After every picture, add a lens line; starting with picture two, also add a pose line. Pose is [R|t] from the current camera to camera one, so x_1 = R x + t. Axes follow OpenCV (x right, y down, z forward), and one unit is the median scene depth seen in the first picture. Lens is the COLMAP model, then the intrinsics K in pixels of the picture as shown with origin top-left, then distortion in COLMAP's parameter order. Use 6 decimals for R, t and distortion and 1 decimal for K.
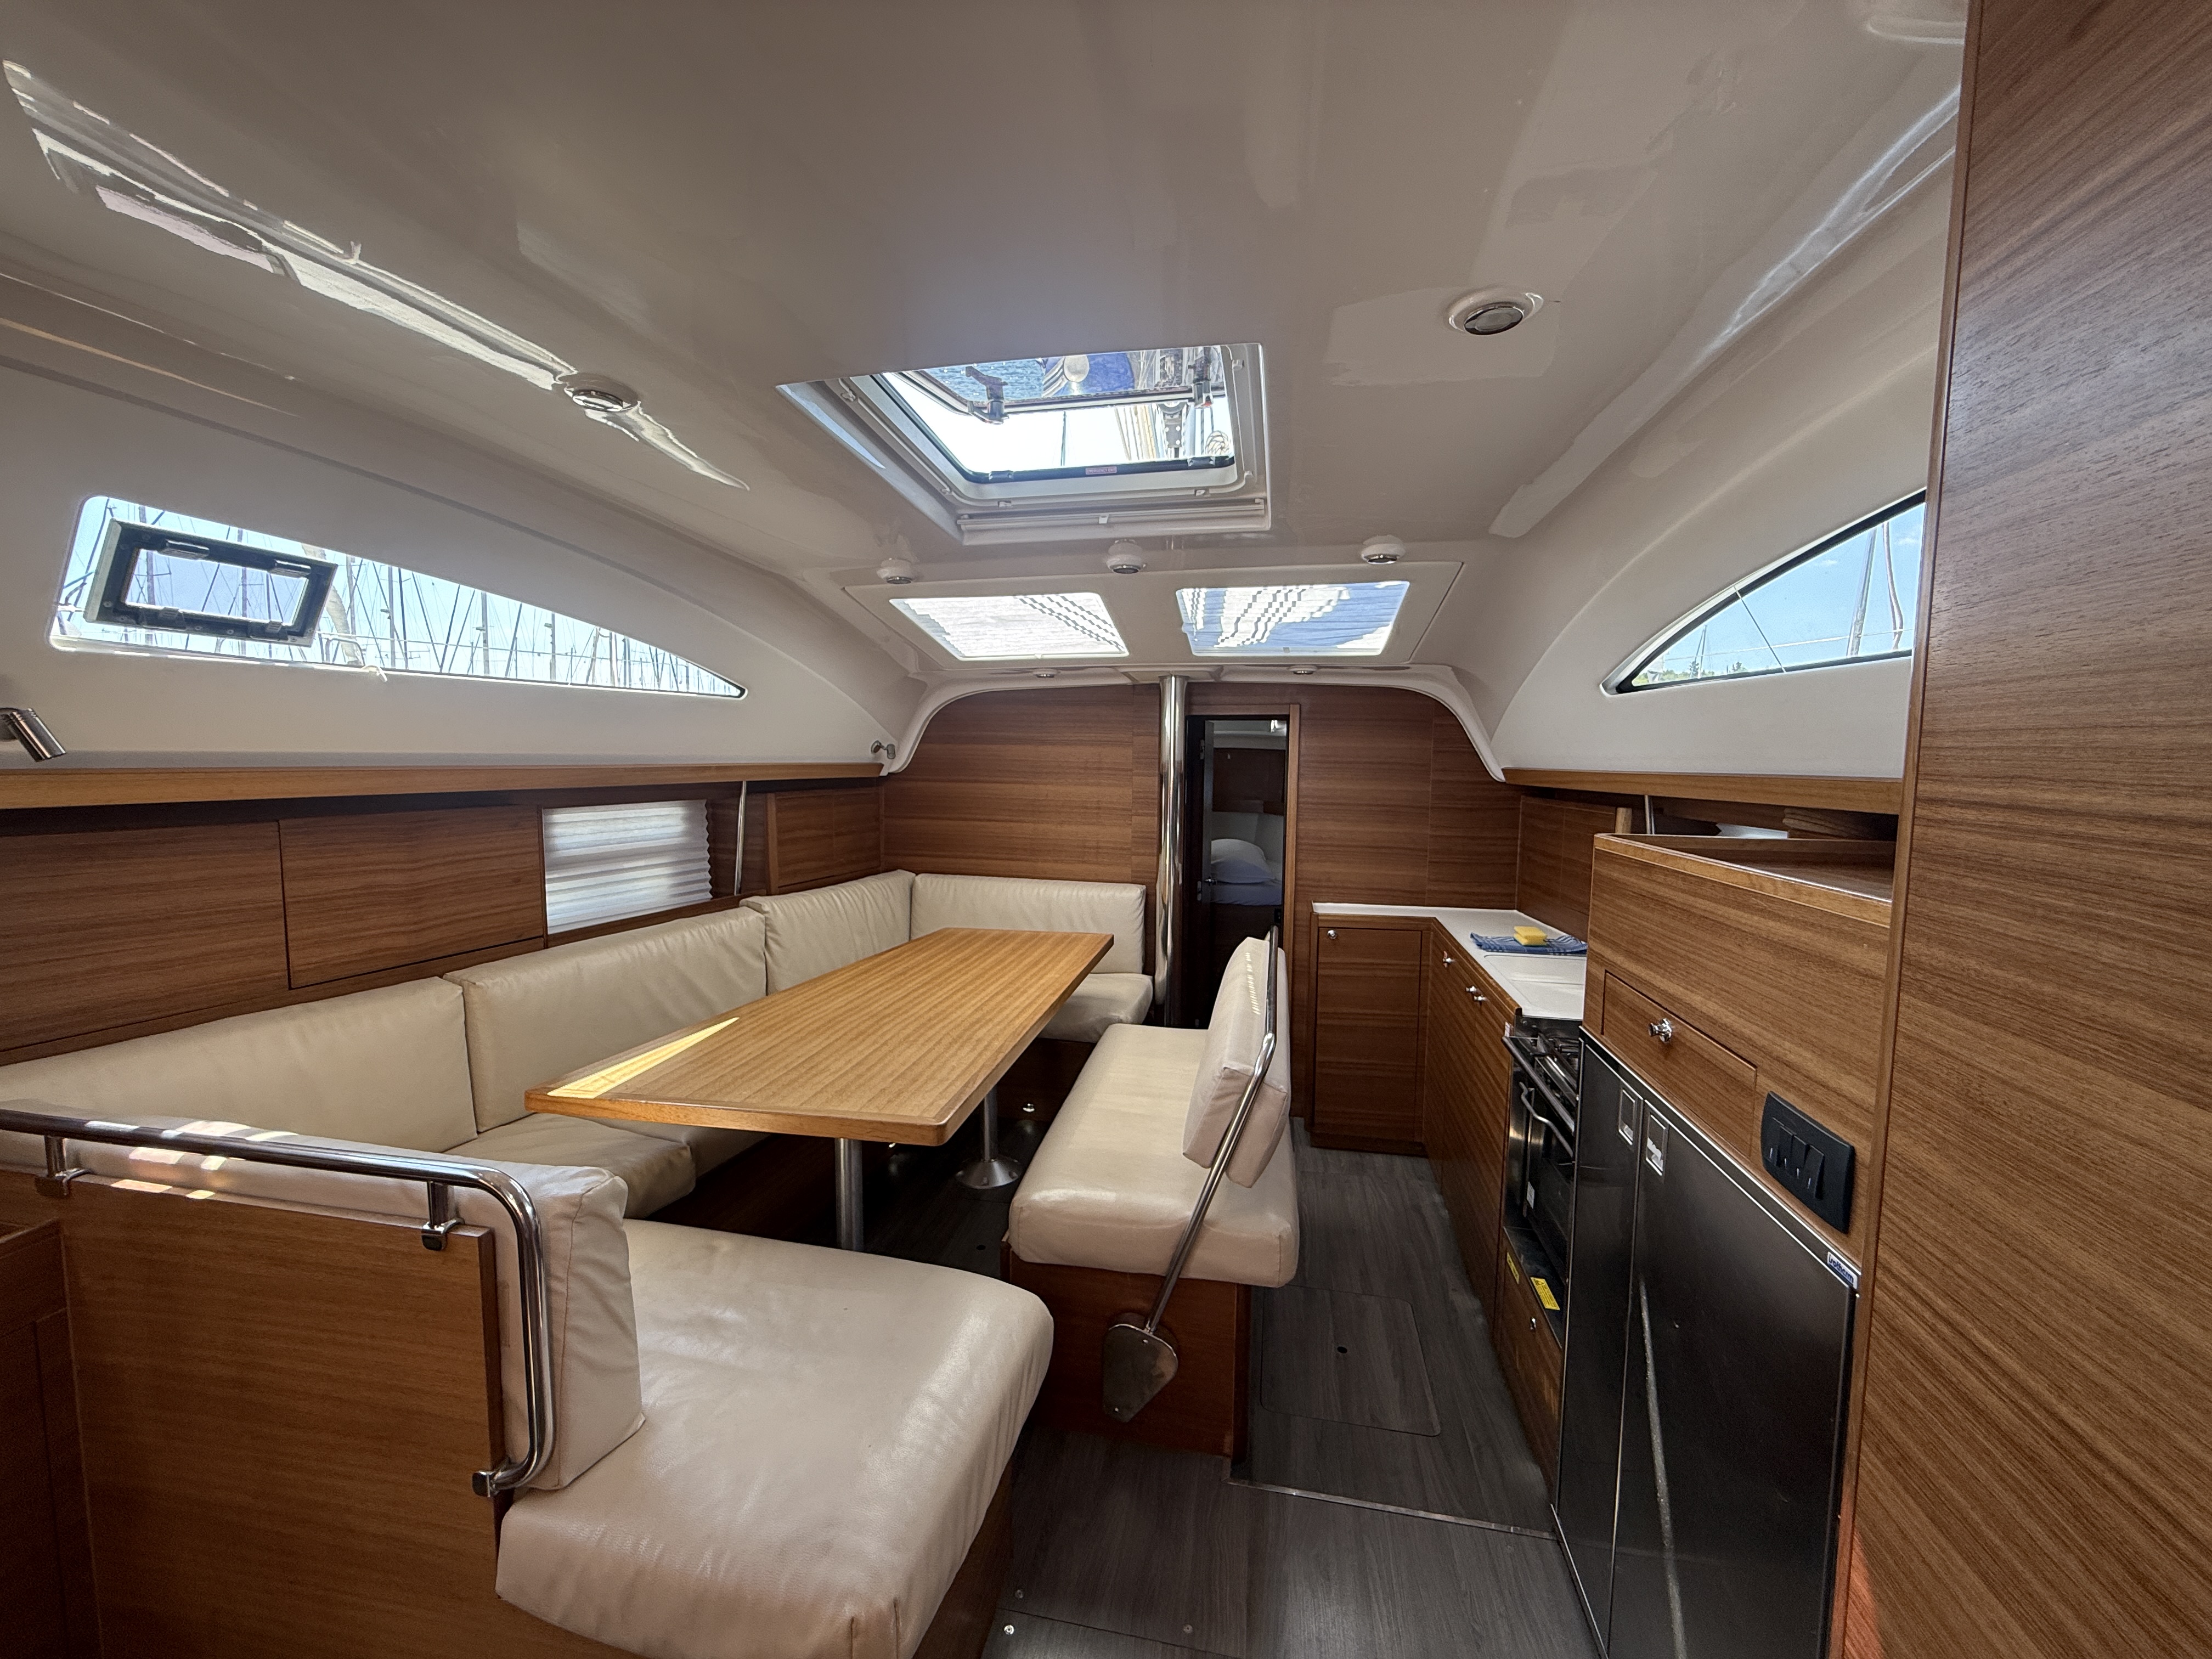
lens RADIAL K [[883.6, 0, 1112.0], [0, 883.6, 831.9], [0, 0, 1]] dist [0.001379, -0.000138]
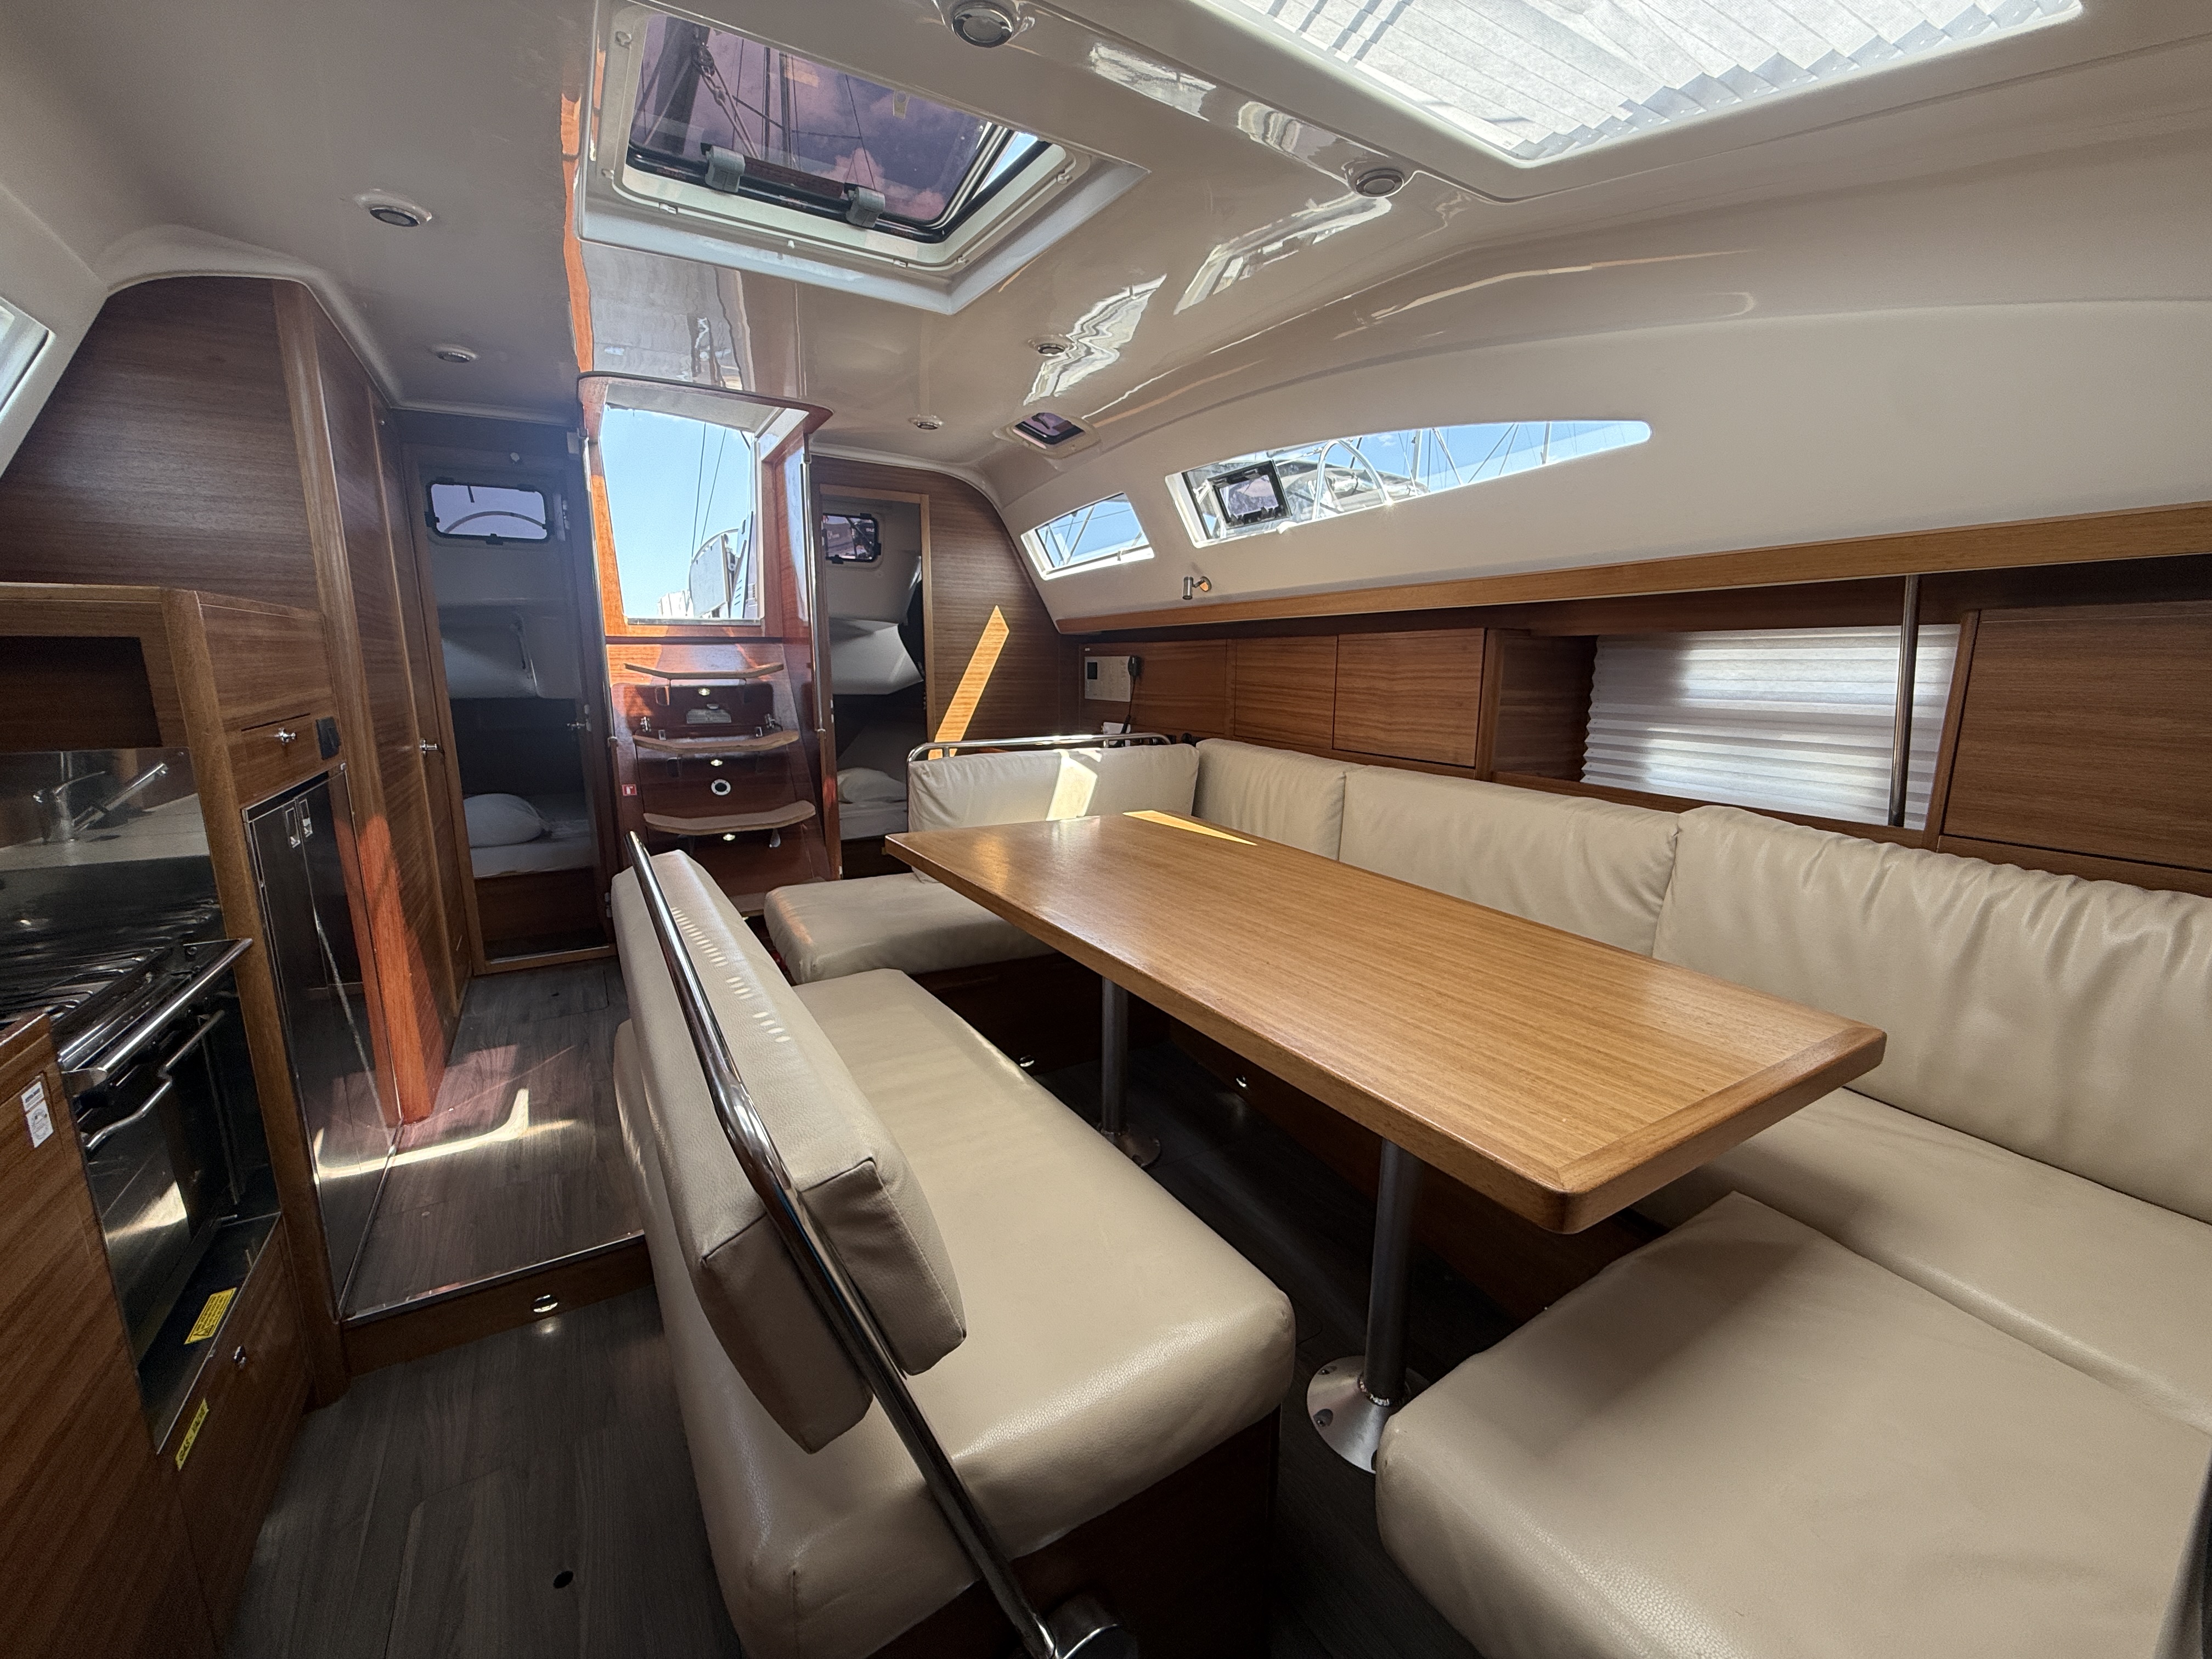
lens RADIAL K [[883.6, 0, 1098.5], [0, 883.6, 828.5], [0, 0, 1]] dist [0.001379, -0.000138]
pose [[-0.746270, 0.114096, -0.655792, 0.334014], [-0.065800, 0.967730, 0.243246, -0.027792], [0.662383, 0.224678, -0.714681, 1.576929]]
